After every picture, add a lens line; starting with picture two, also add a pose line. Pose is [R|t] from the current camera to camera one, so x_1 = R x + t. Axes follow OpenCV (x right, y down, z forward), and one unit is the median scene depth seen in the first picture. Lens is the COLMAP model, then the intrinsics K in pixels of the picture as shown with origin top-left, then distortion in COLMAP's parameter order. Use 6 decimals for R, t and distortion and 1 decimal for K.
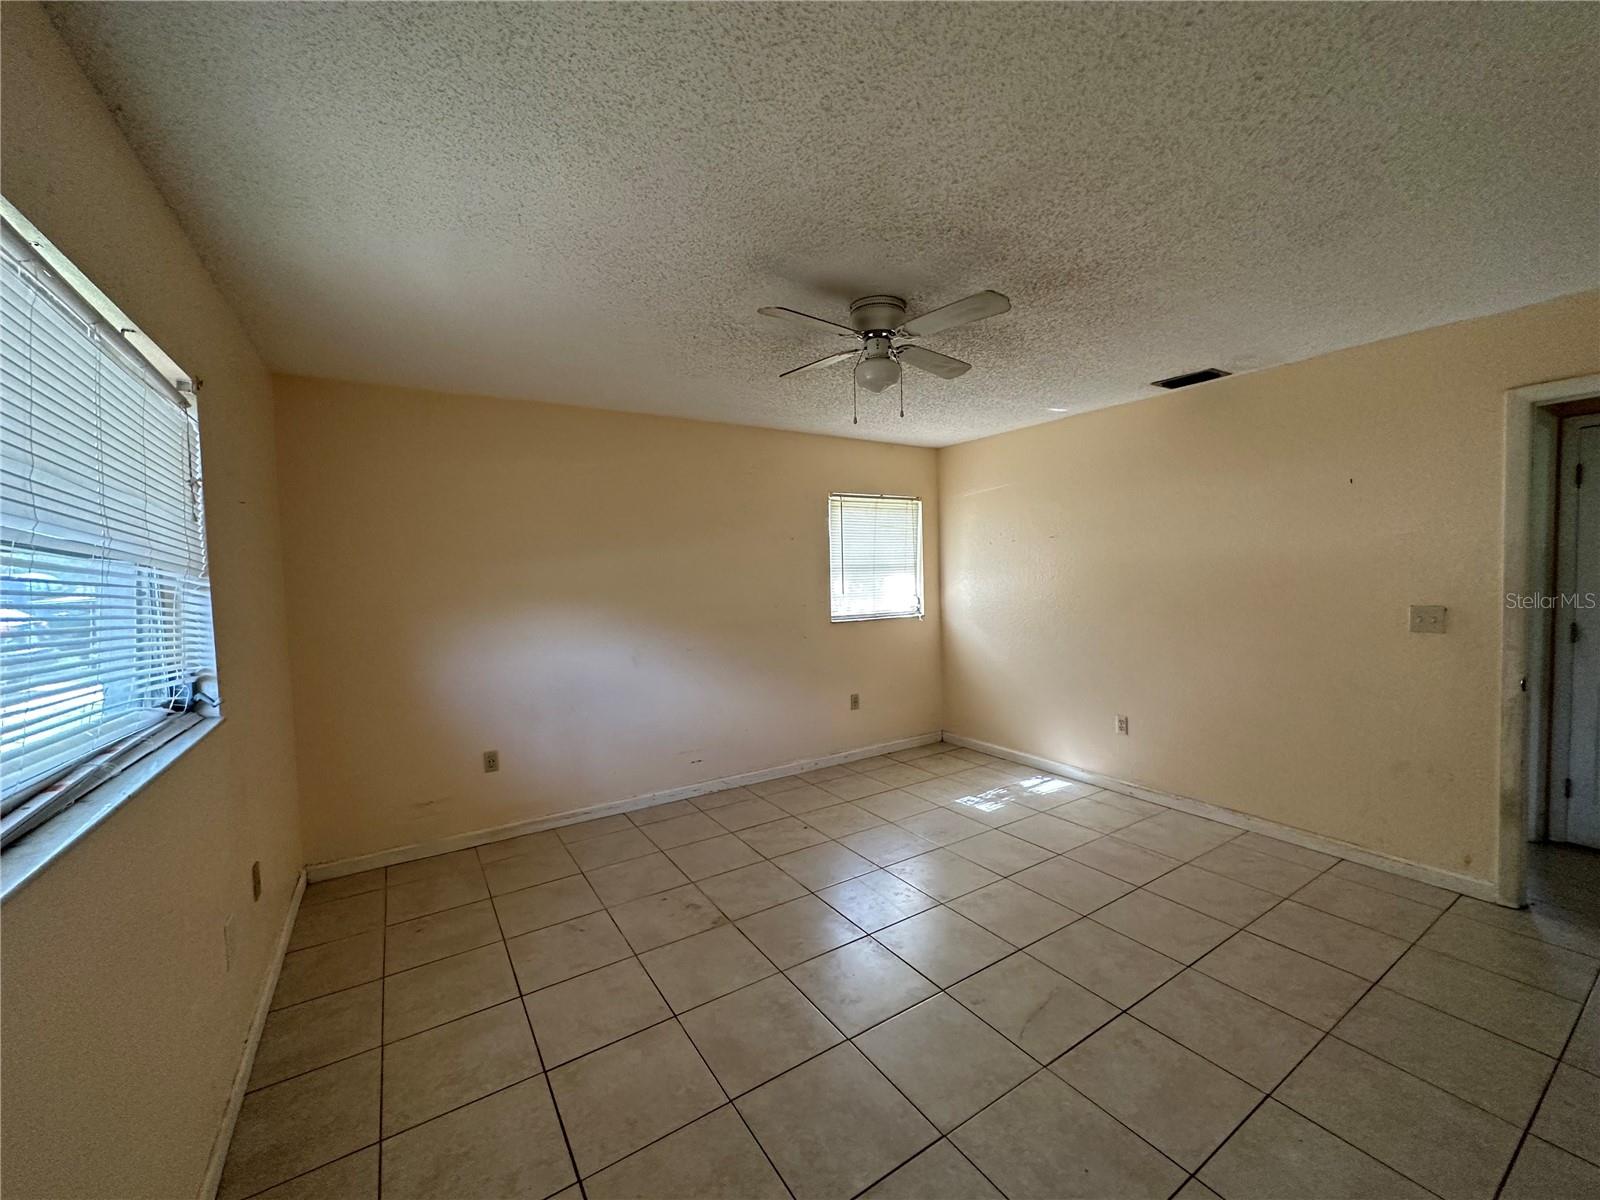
lens RADIAL K [[639.7, 0, 801.4], [0, 639.7, 601.2], [0, 0, 1]] dist [-0.000314, 0.000512]
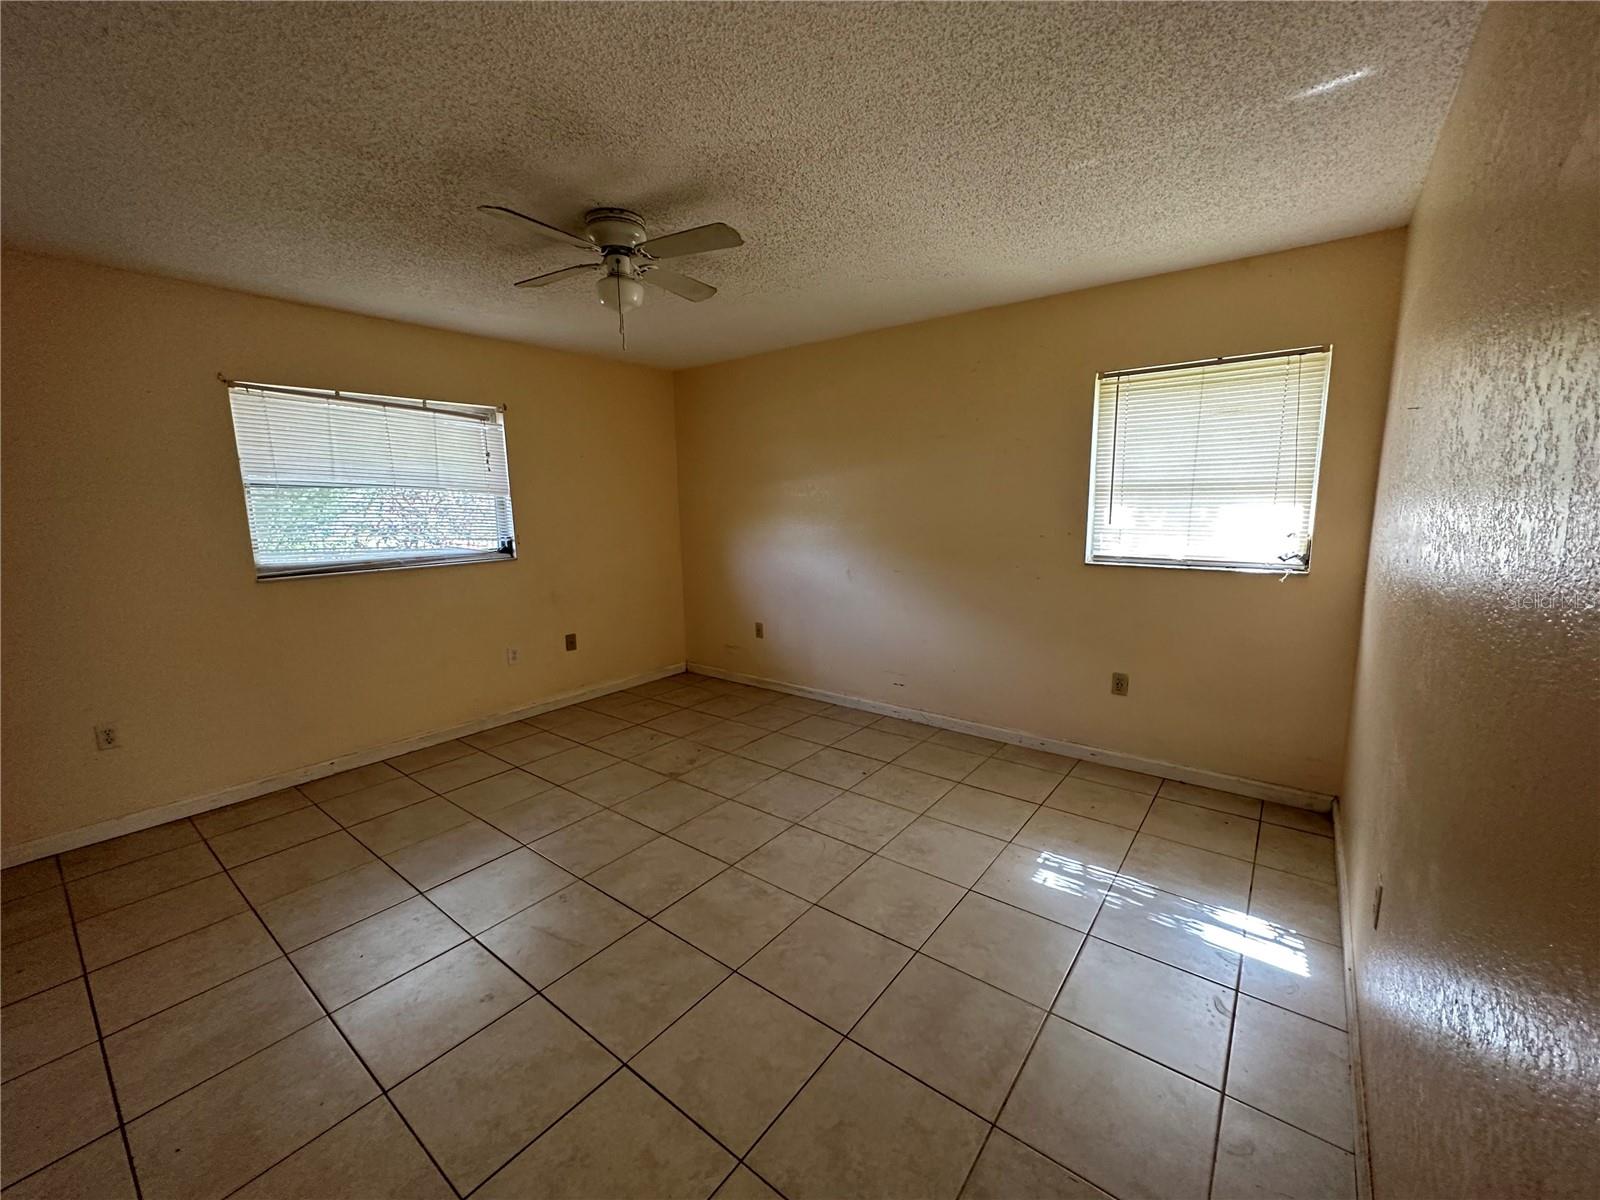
lens RADIAL K [[639.7, 0, 801.9], [0, 639.7, 600.9], [0, 0, 1]] dist [-0.000314, 0.000512]
pose [[0.333882, 0.166839, -0.927733, 0.986129], [-0.038563, 0.985805, 0.163404, -0.049182], [0.941826, -0.018781, 0.335576, 0.756610]]
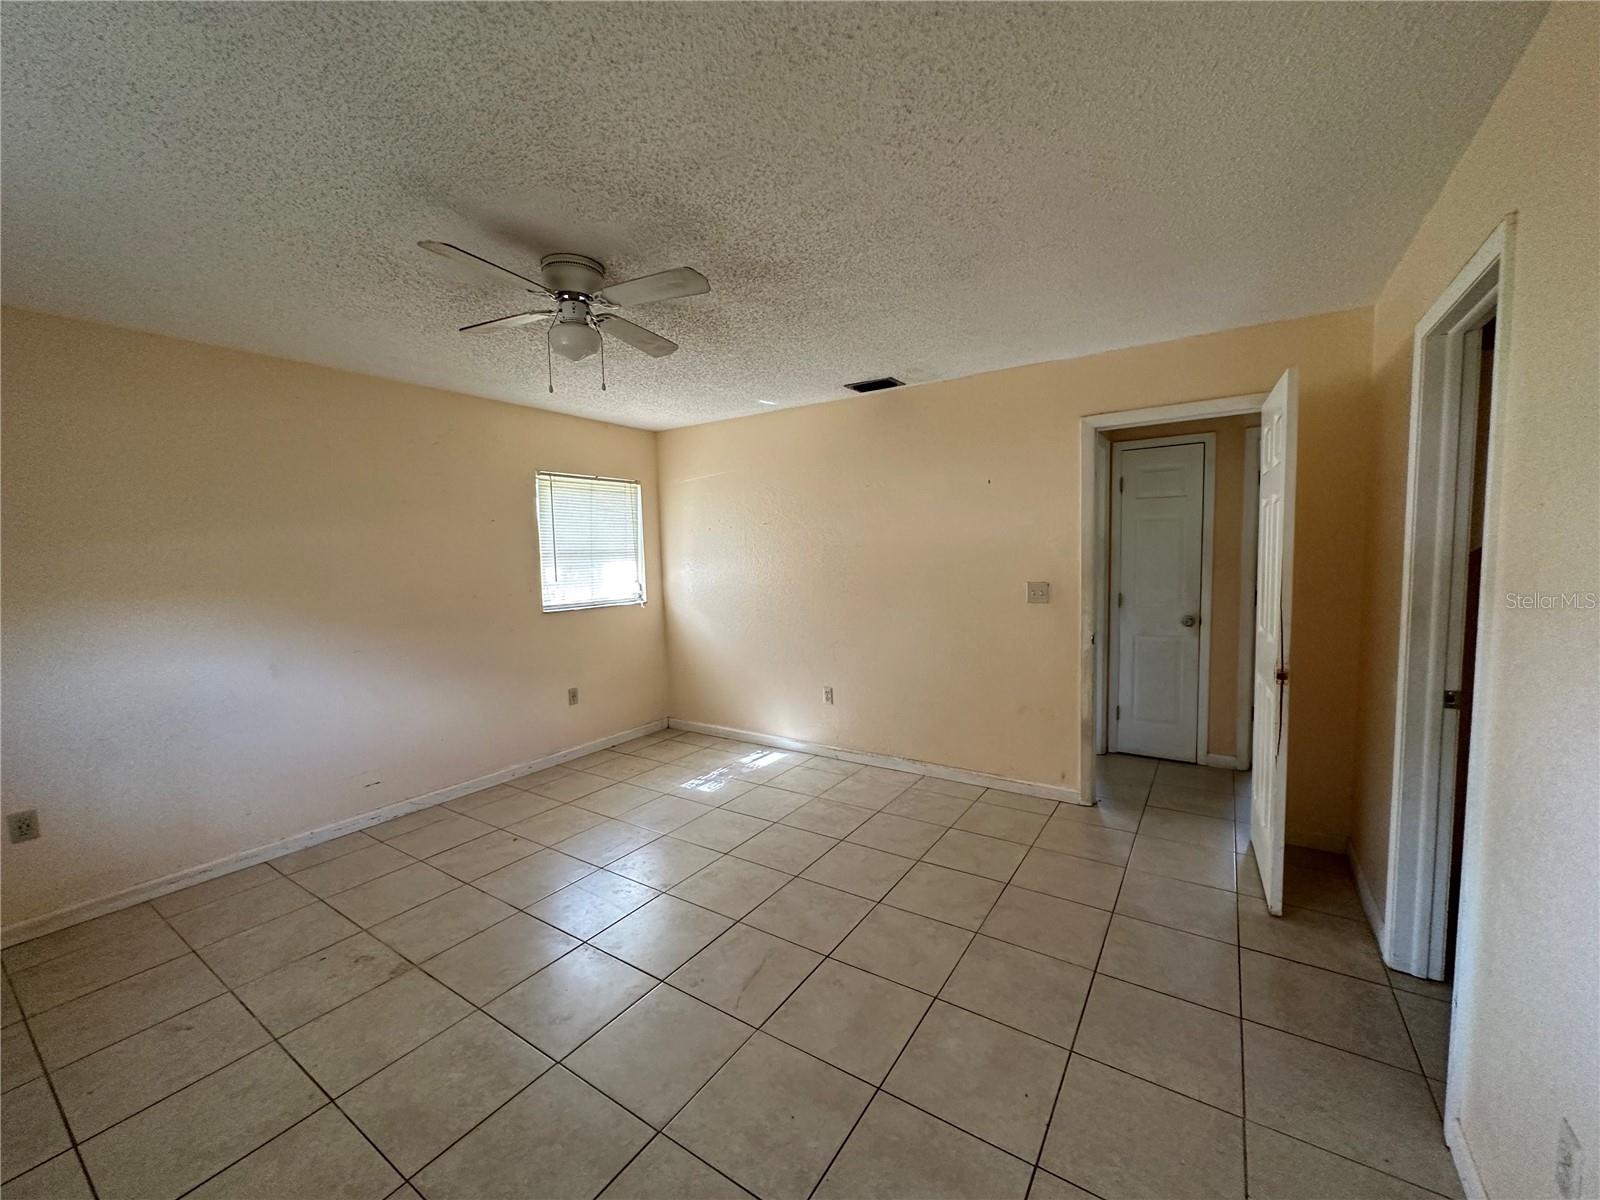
lens RADIAL K [[639.7, 0, 799.1], [0, 639.7, 601.4], [0, 0, 1]] dist [-0.000314, 0.000512]
pose [[0.916456, -0.029731, 0.399030, 0.028709], [0.021700, 0.999461, 0.024631, 0.003923], [-0.399548, -0.013915, 0.916607, 0.016655]]
